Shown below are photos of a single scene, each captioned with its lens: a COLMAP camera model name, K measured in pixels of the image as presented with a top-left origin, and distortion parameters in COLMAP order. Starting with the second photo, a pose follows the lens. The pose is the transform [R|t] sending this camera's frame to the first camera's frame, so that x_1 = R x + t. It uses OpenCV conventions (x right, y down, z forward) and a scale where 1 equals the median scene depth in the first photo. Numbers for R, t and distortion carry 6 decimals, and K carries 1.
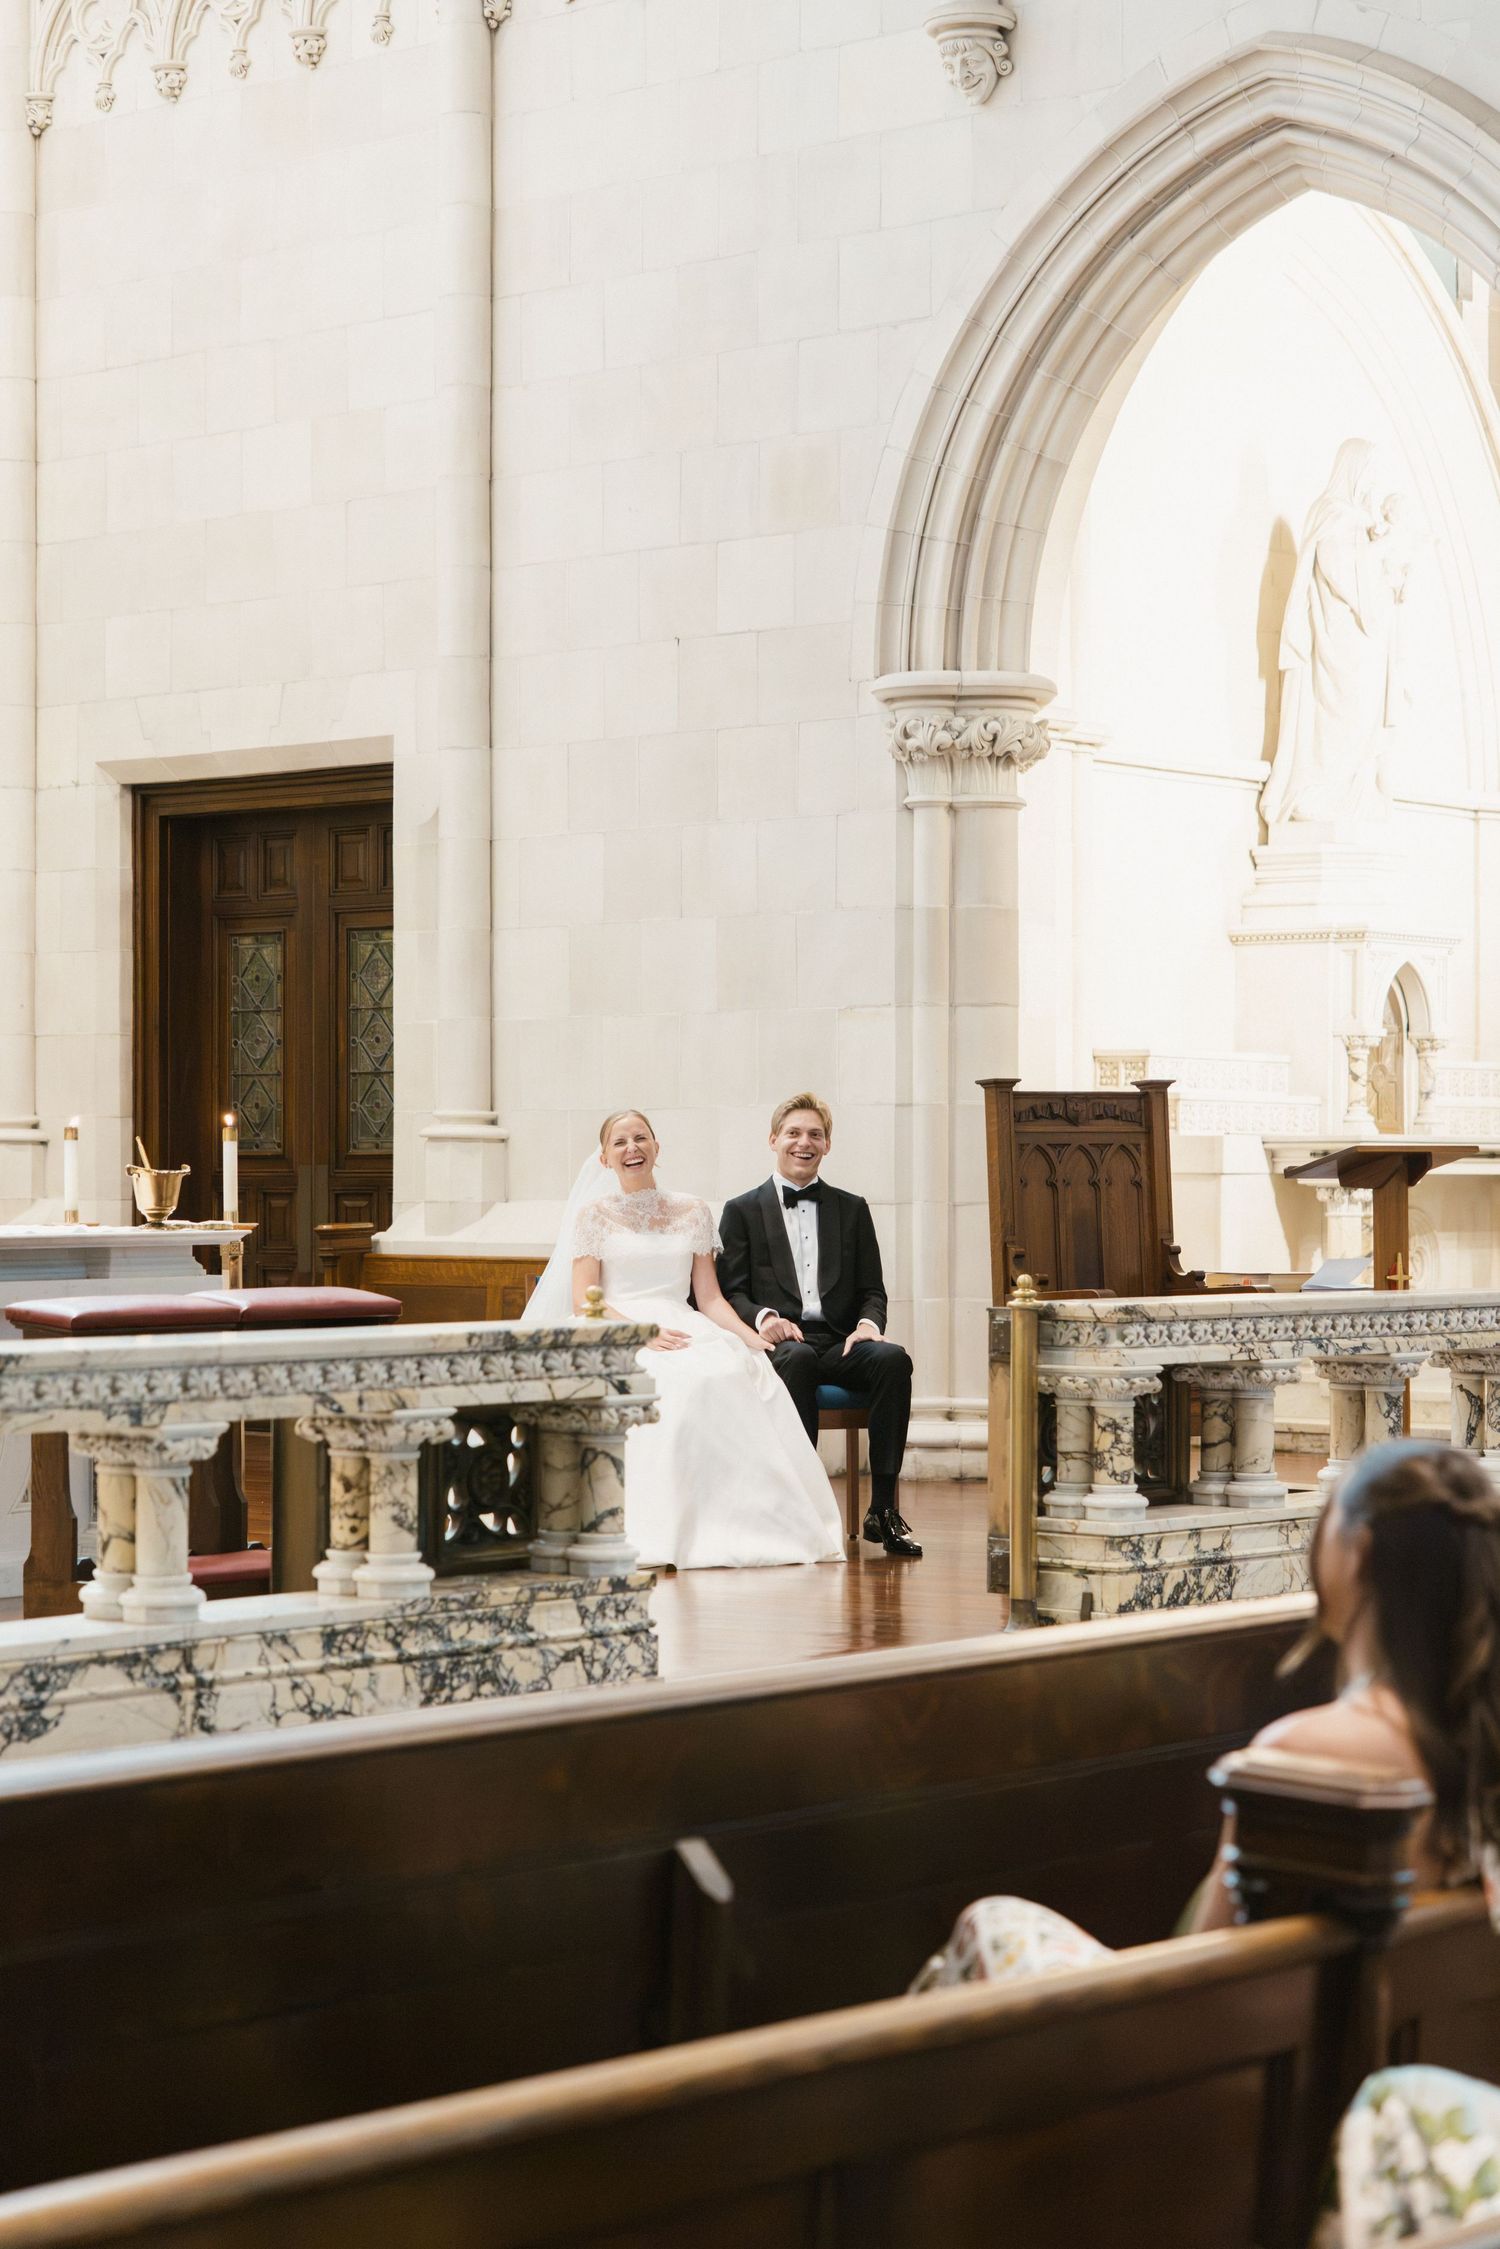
lens RADIAL K [[4365.5, 0, 750.0], [0, 4365.5, 1124.5], [0, 0, 1]] dist [0.022866, -0.377080]
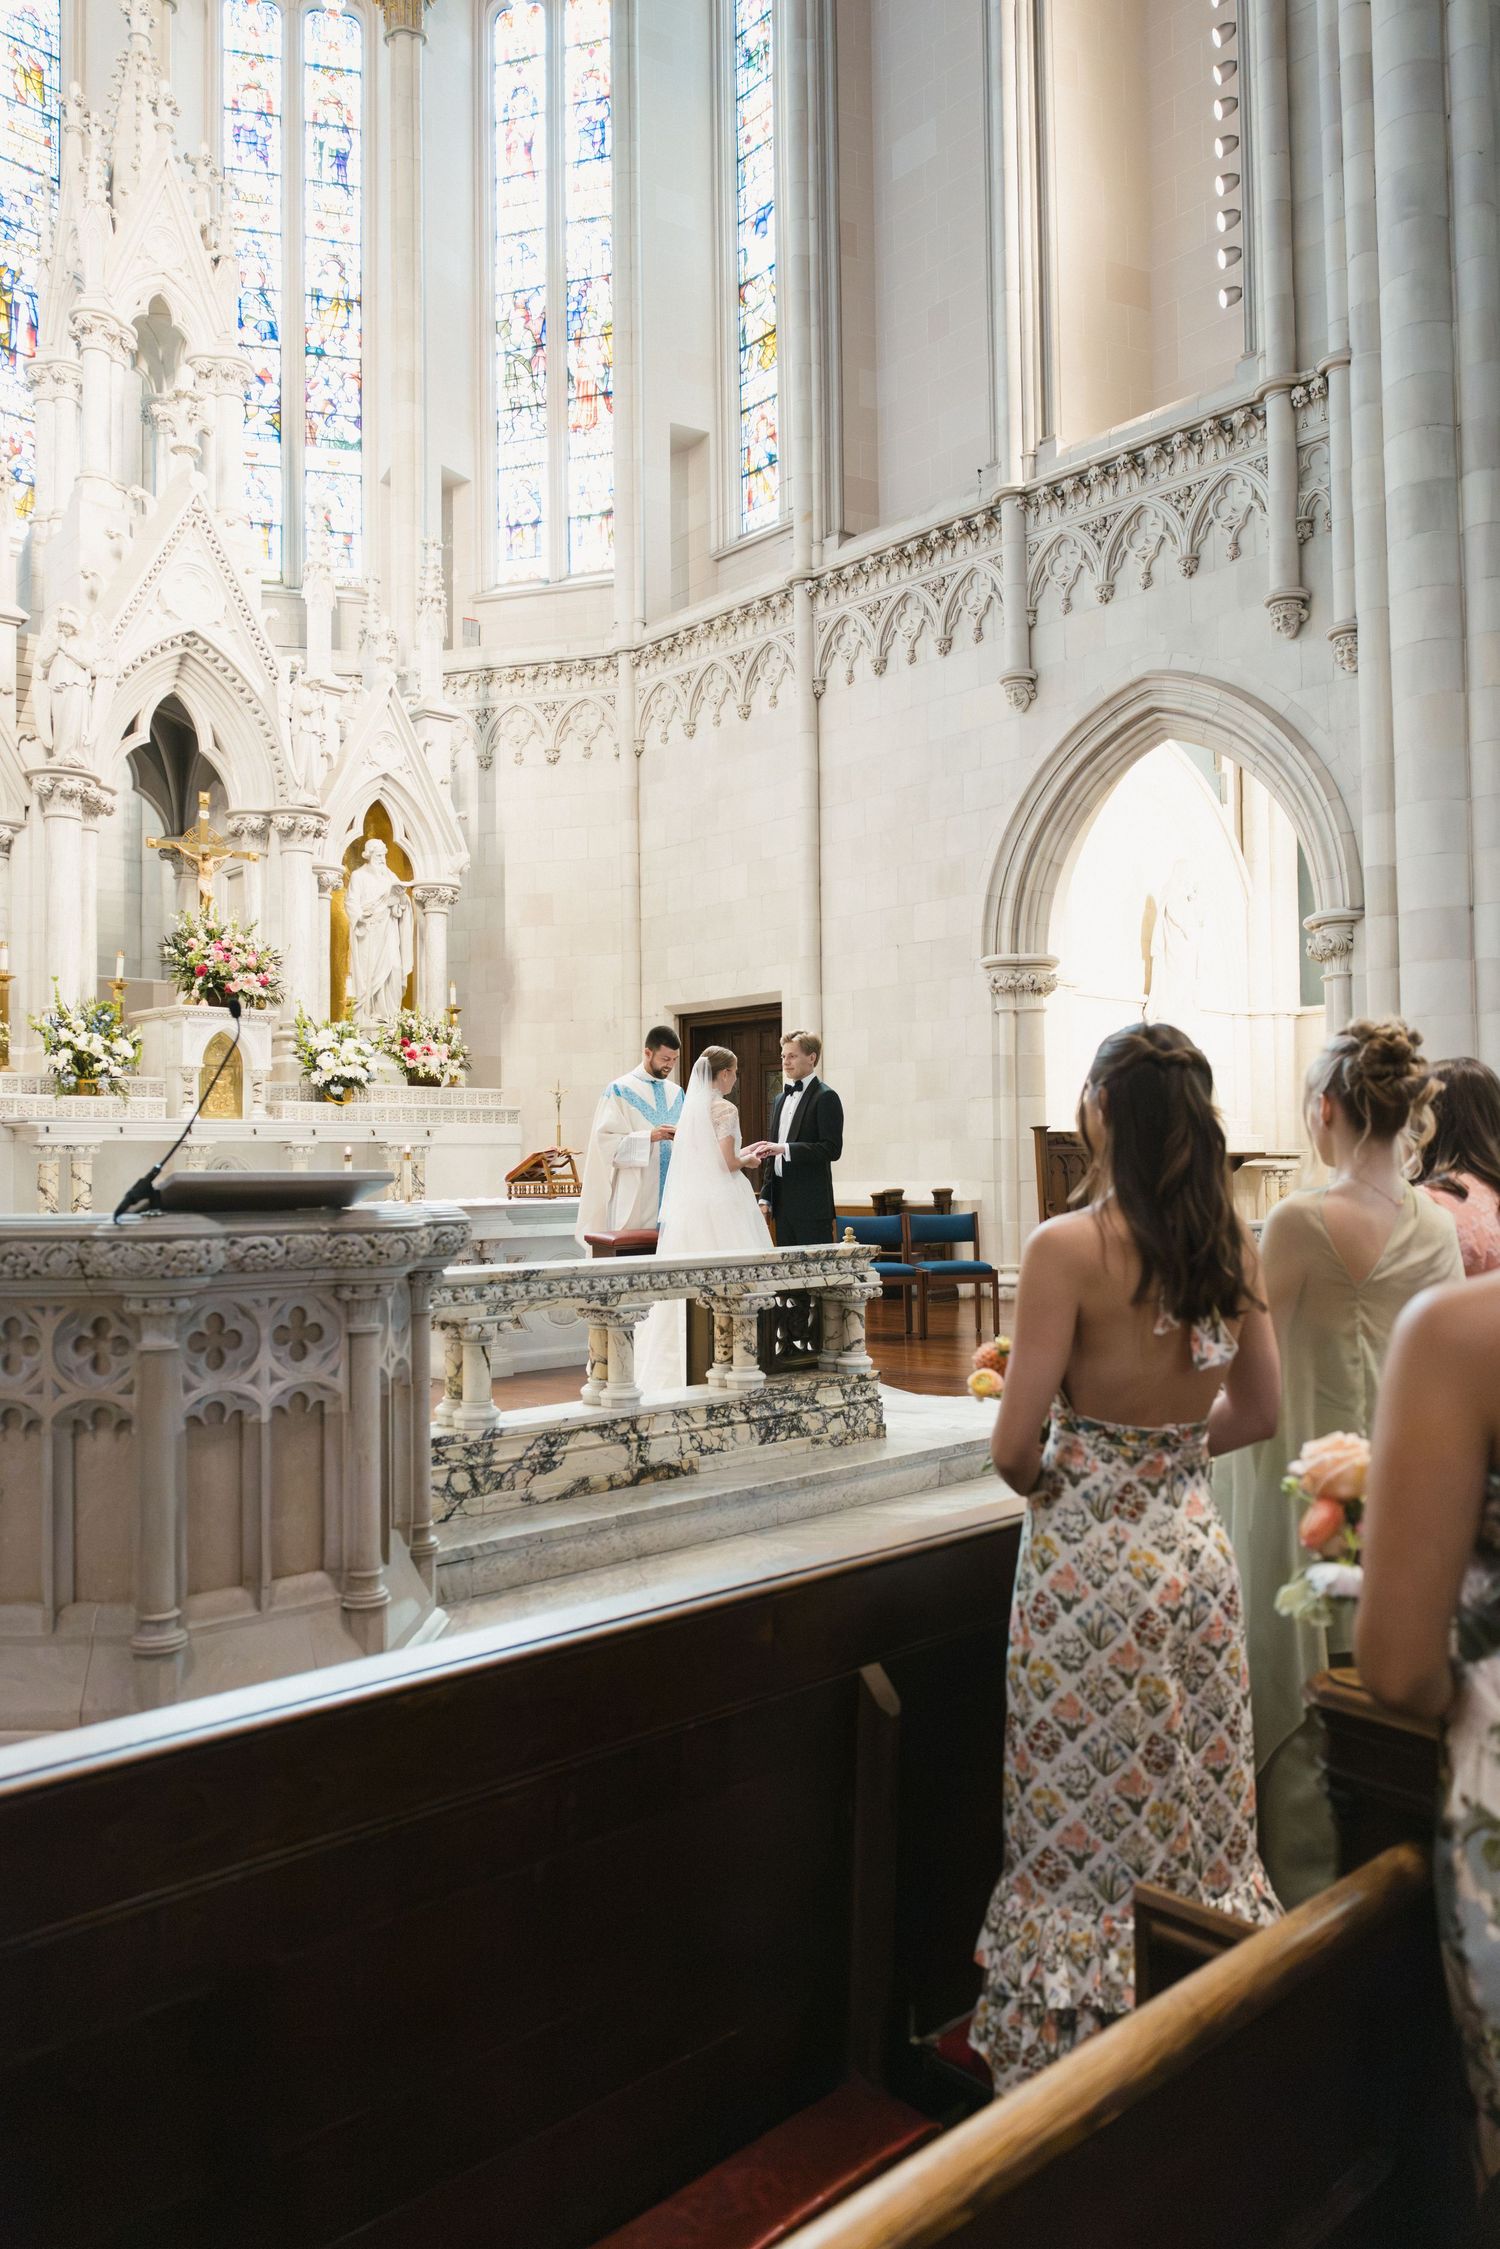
lens RADIAL K [[1543.6, 0, 761.7], [0, 1543.6, 1122.0], [0, 0, 1]] dist [0.005472, -0.006341]
pose [[0.993629, -0.014468, -0.111768, 0.004855], [0.012312, 0.999725, -0.019961, 0.002348], [0.112026, 0.018458, 0.993534, 0.295489]]
